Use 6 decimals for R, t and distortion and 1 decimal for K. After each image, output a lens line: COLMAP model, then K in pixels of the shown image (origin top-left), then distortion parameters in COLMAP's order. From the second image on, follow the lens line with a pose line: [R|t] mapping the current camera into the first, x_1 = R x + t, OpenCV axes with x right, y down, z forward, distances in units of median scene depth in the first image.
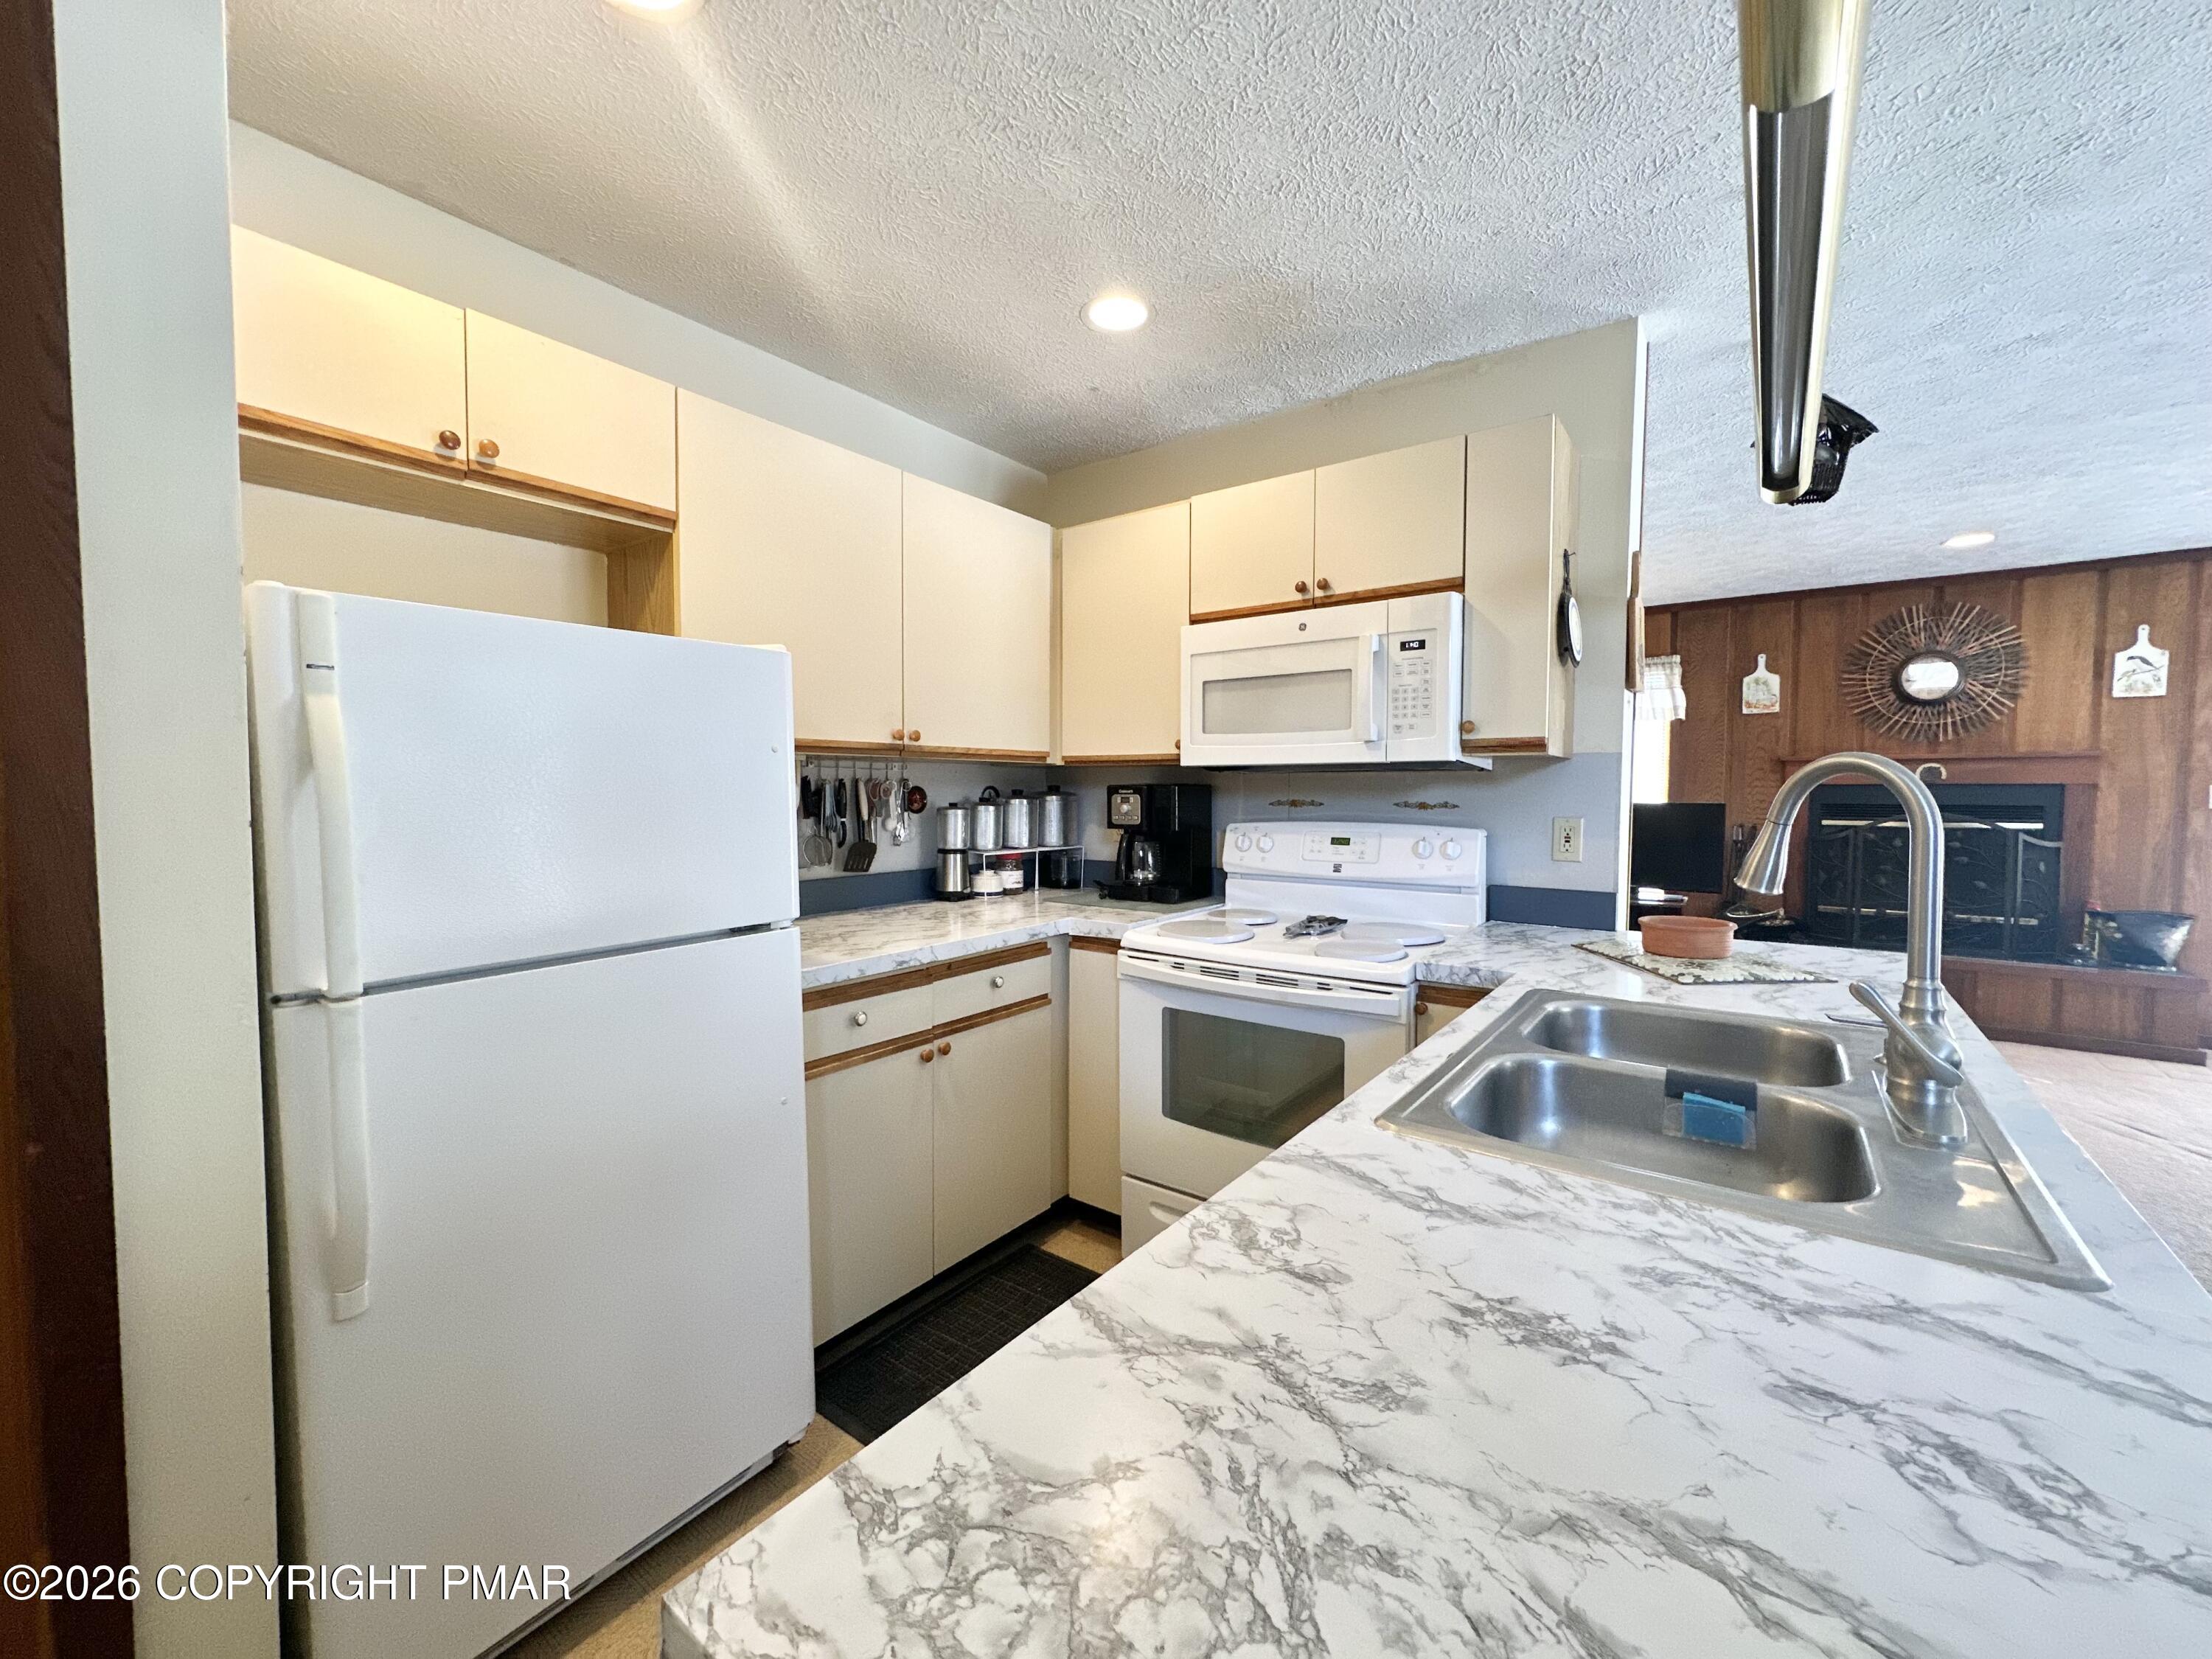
lens RADIAL K [[884.8, 0, 1104.5], [0, 884.8, 829.4], [0, 0, 1]] dist [-0.002470, 0.000393]
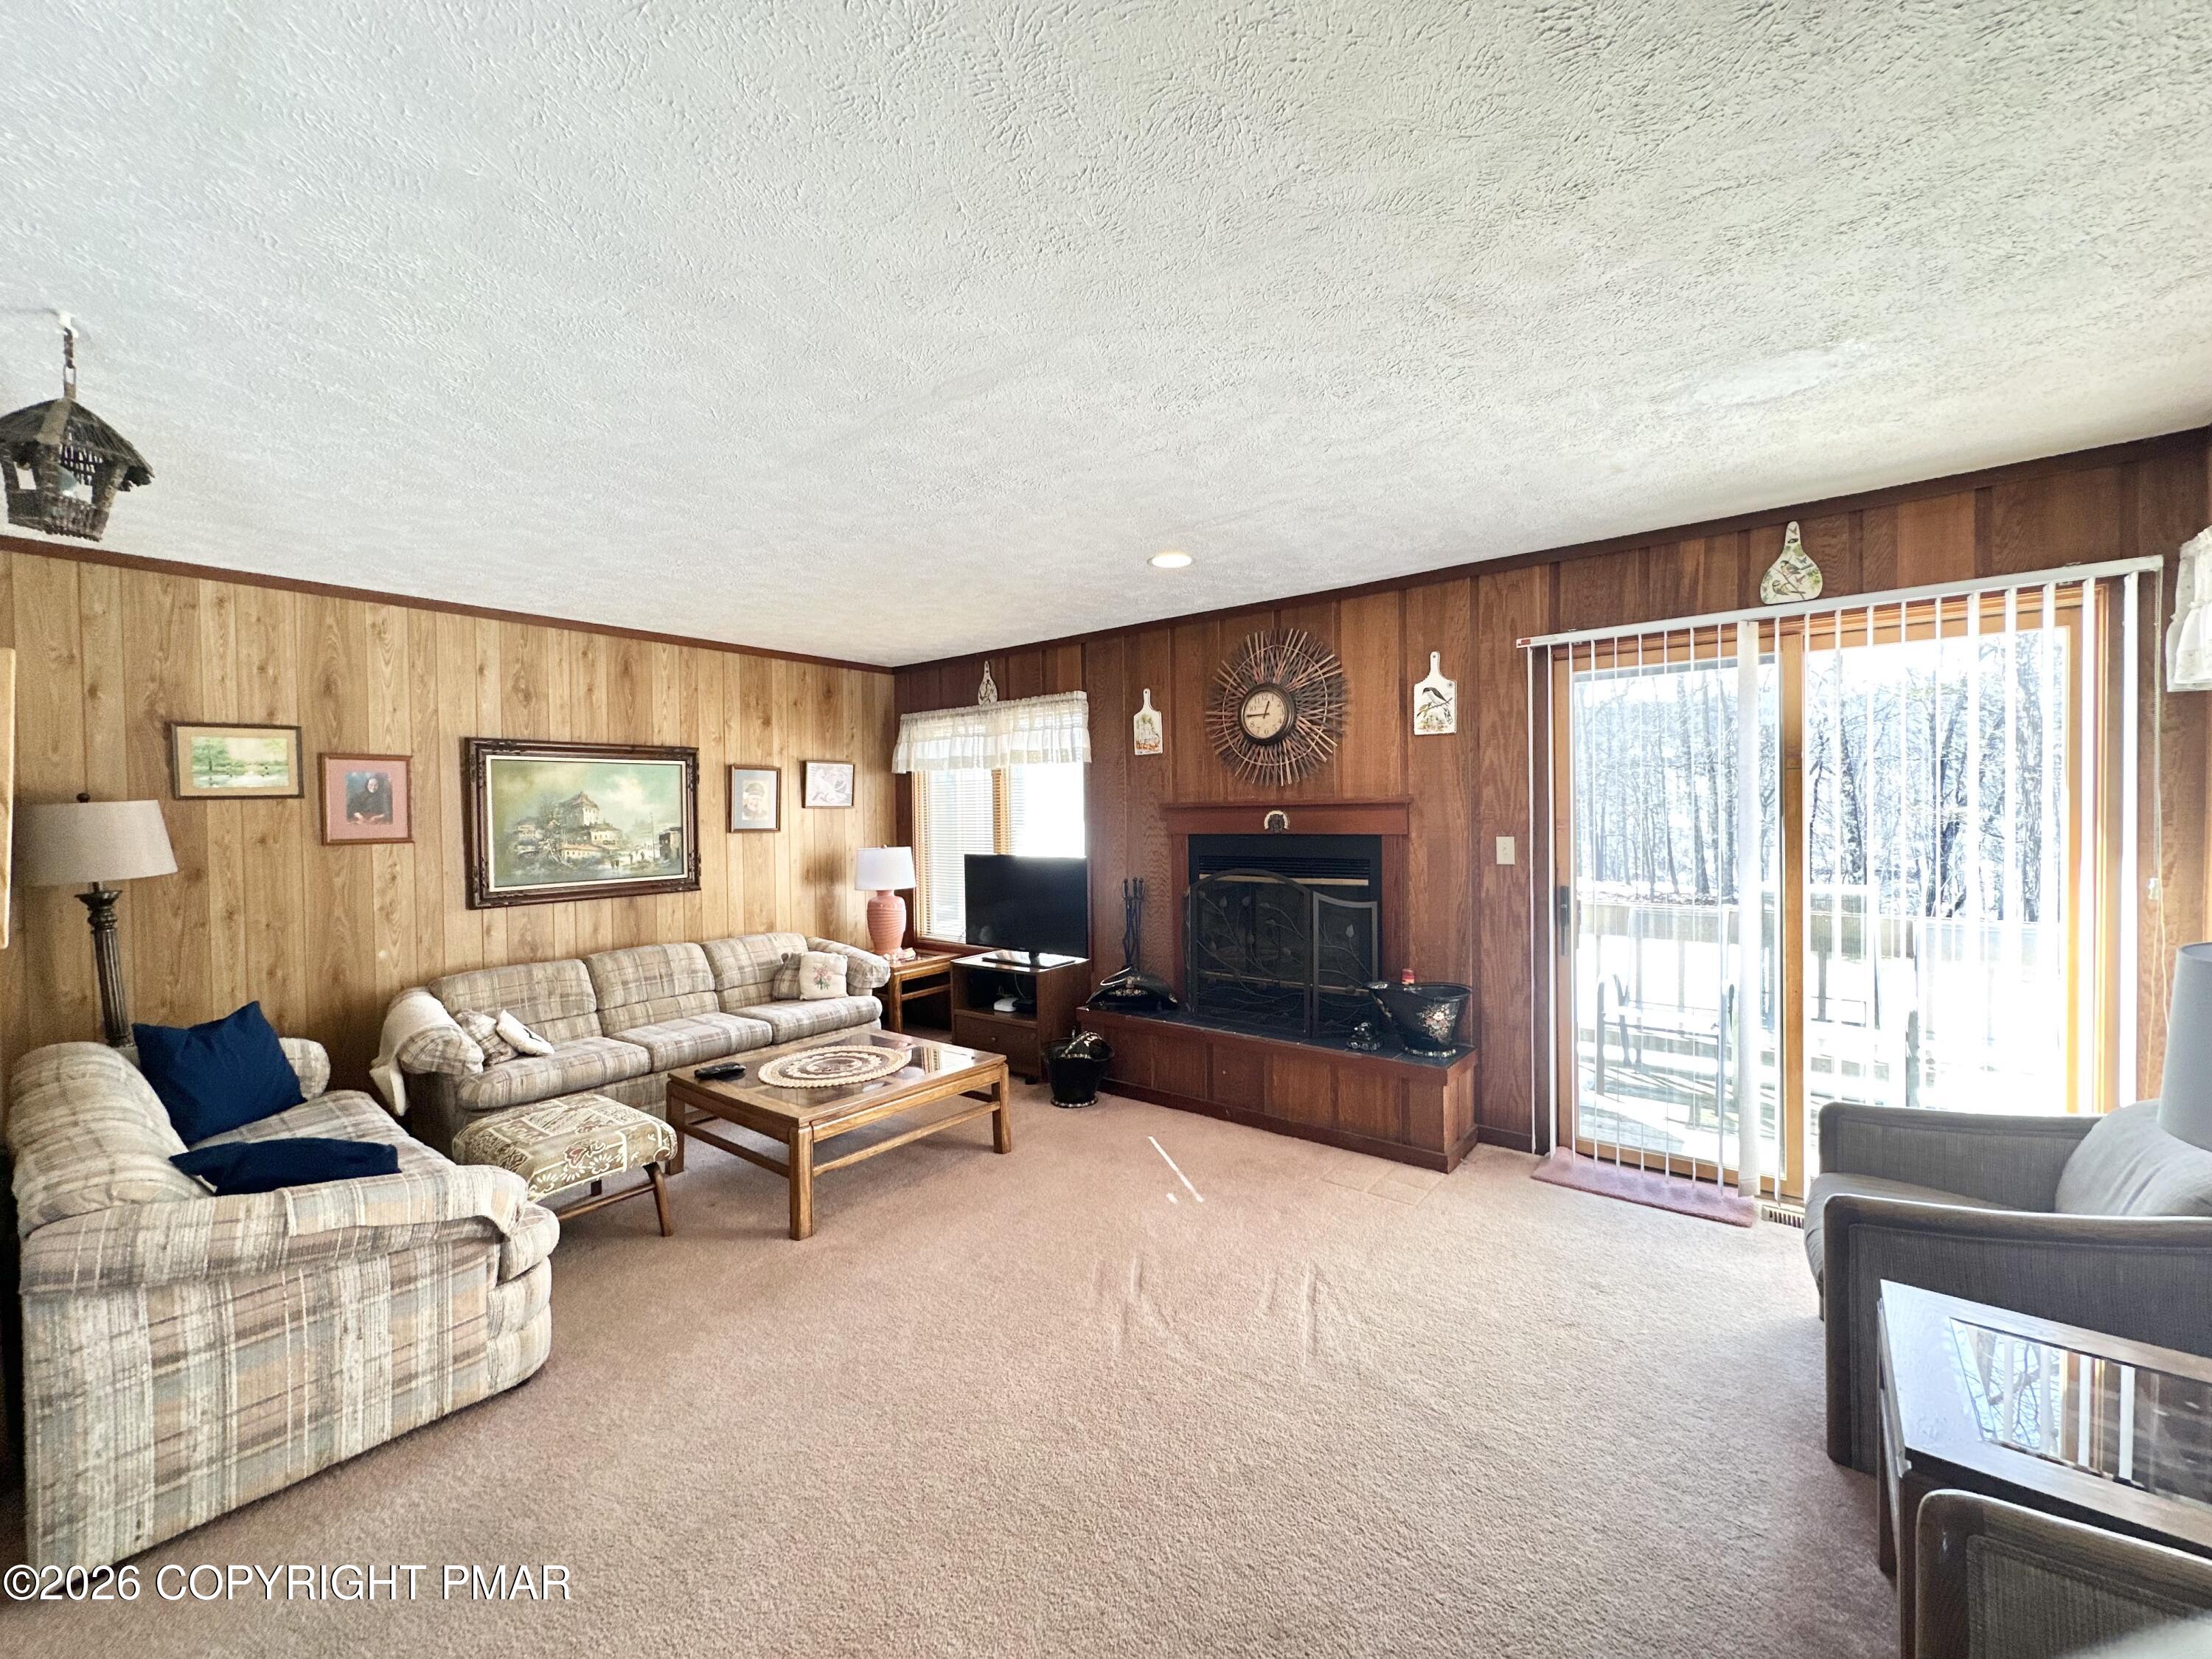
lens RADIAL K [[884.8, 0, 1106.1], [0, 884.8, 826.8], [0, 0, 1]] dist [-0.002470, 0.000393]
pose [[0.998948, -0.017923, -0.042208, 0.542613], [0.016787, 0.999491, -0.027115, -0.025485], [0.042672, 0.026378, 0.998741, 0.075905]]
